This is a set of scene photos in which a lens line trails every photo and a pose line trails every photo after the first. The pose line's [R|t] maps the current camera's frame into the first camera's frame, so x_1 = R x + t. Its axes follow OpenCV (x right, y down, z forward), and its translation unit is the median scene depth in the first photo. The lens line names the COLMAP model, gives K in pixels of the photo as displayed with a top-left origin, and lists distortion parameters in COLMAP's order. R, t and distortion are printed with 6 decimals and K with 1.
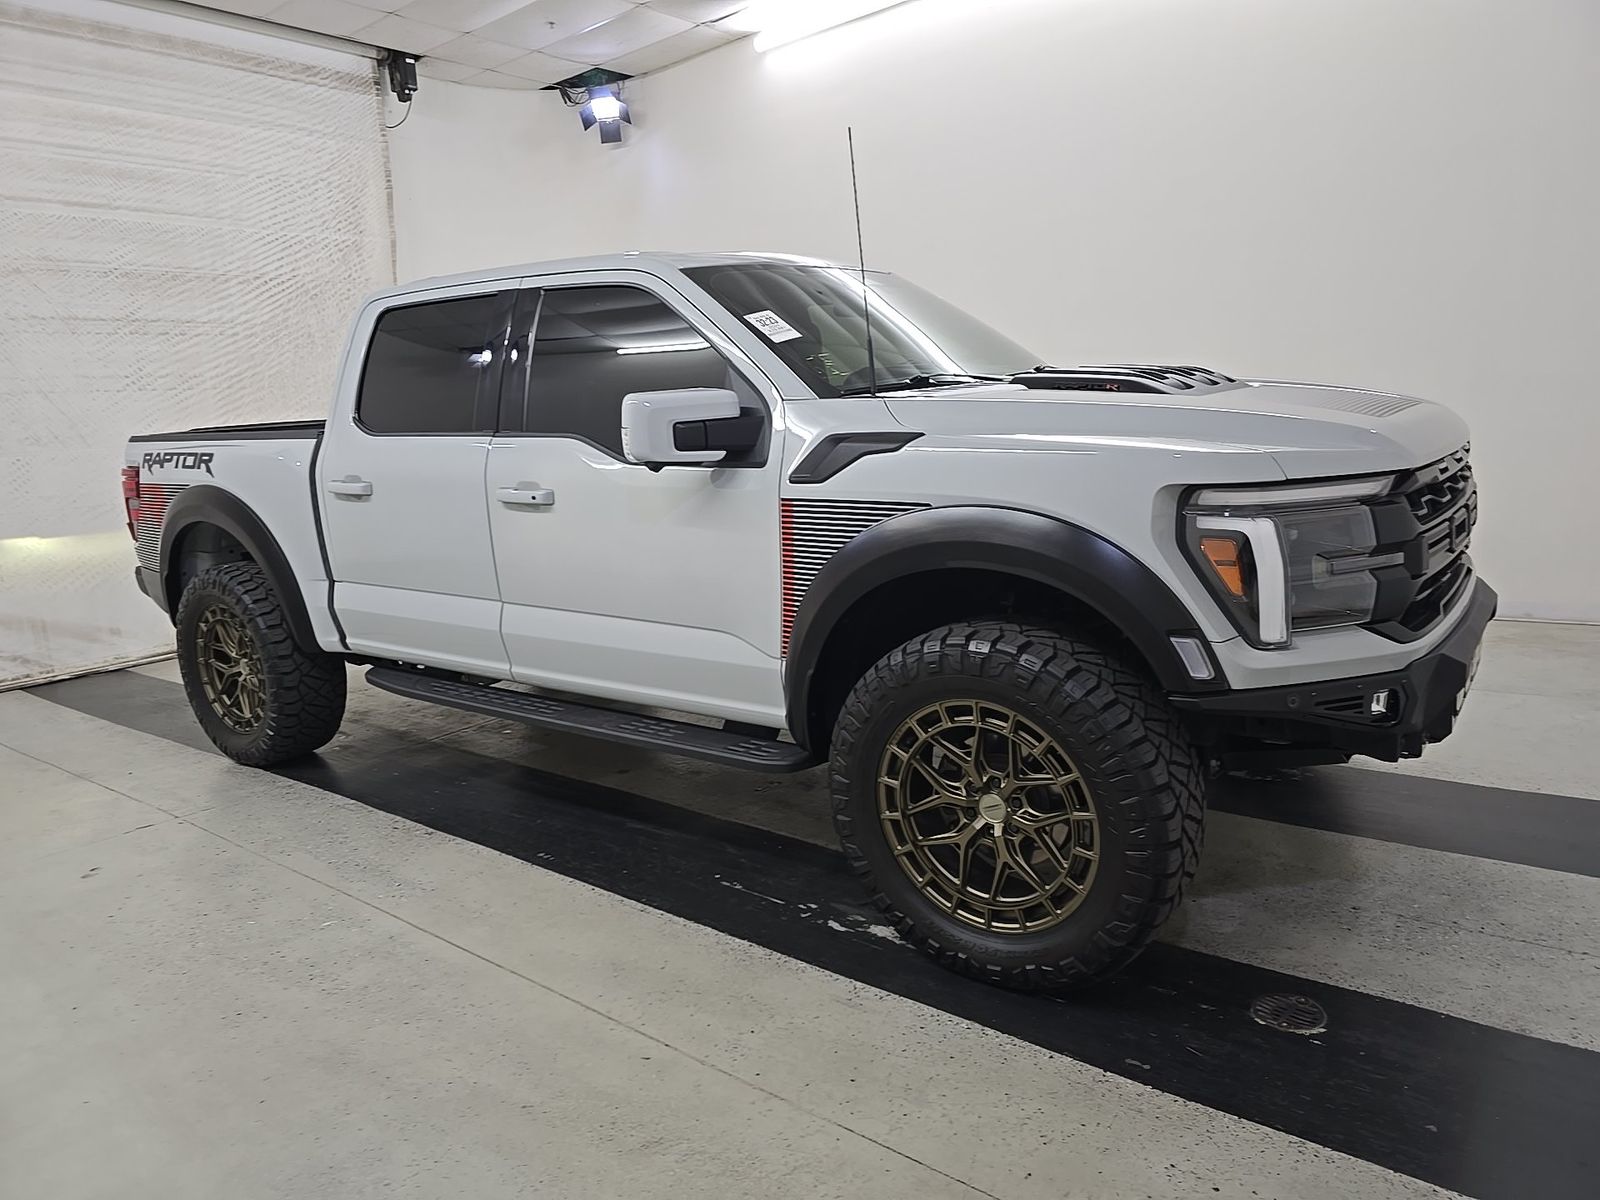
lens RADIAL K [[1088.6, 0, 800.0], [0, 1088.6, 600.0], [0, 0, 1]] dist [0.037896, -0.042512]
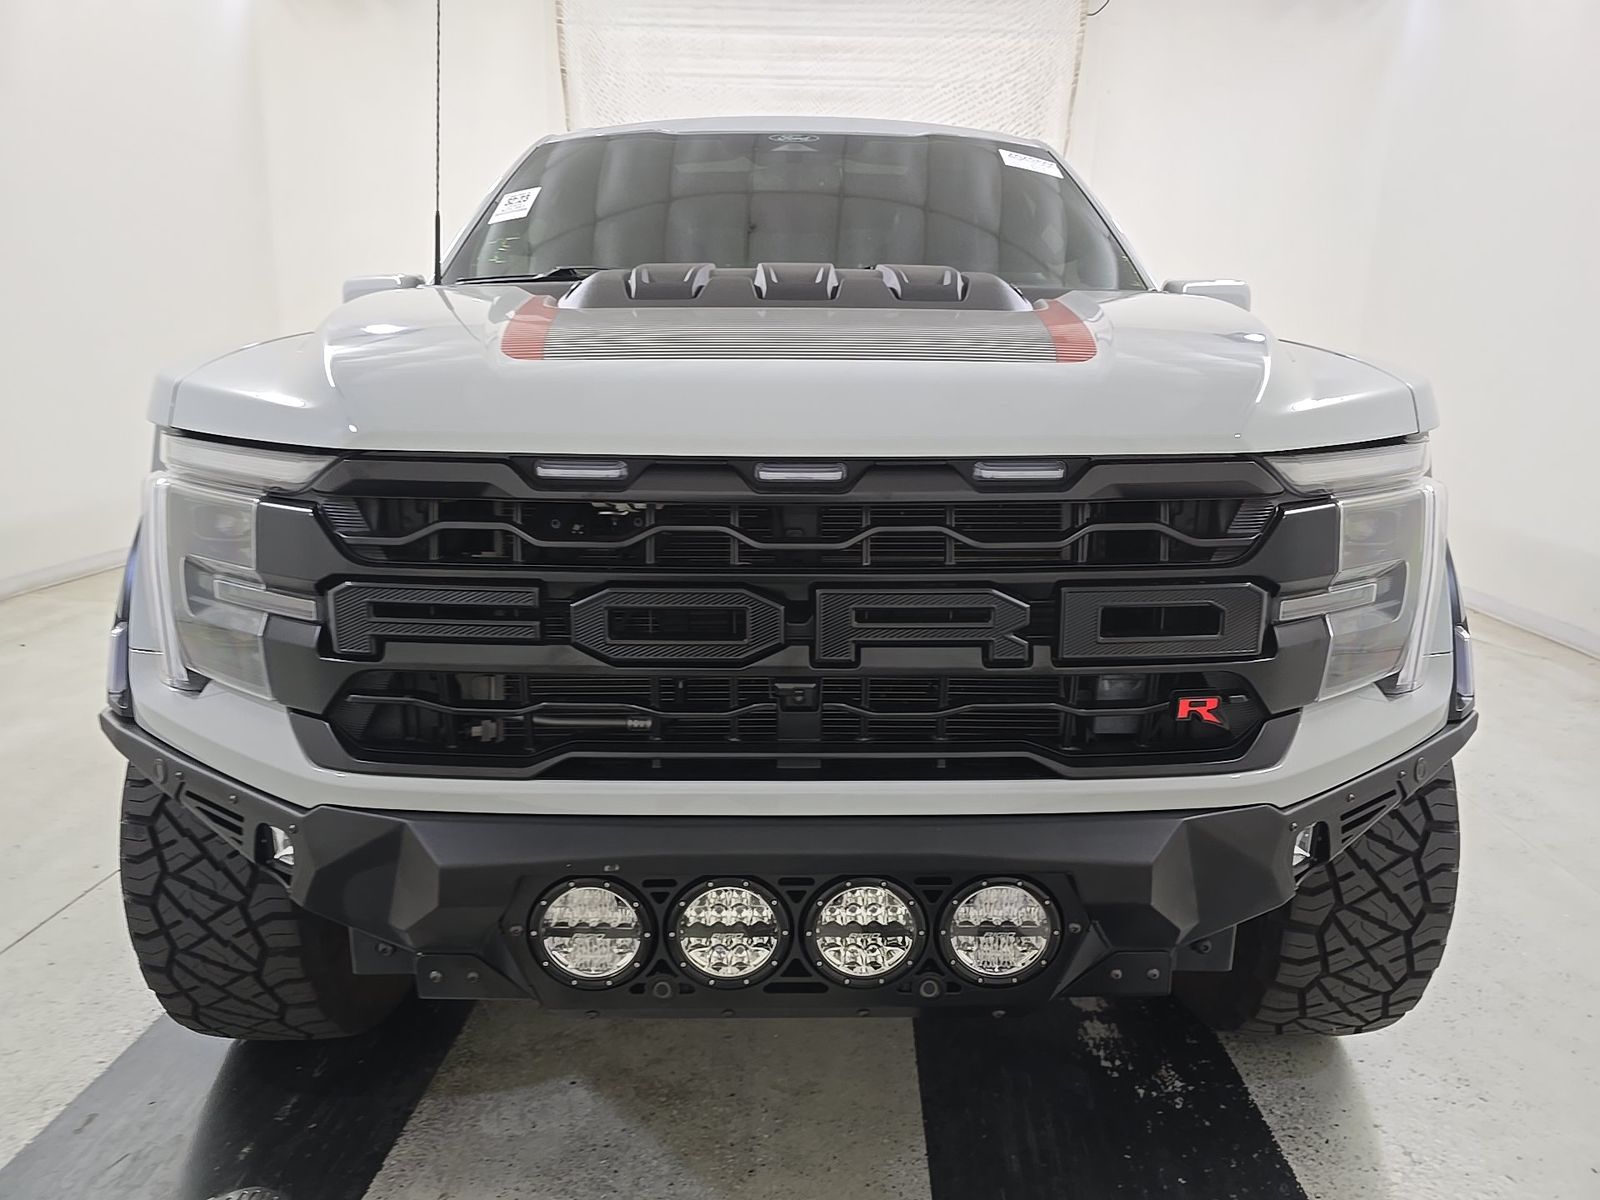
lens RADIAL K [[1088.6, 0, 800.0], [0, 1088.6, 600.0], [0, 0, 1]] dist [0.037896, -0.042512]
pose [[0.593728, 0.248969, -0.765181, 0.354122], [-0.196199, 0.967021, 0.162406, -0.056424], [0.780380, 0.053703, 0.622995, 0.276303]]
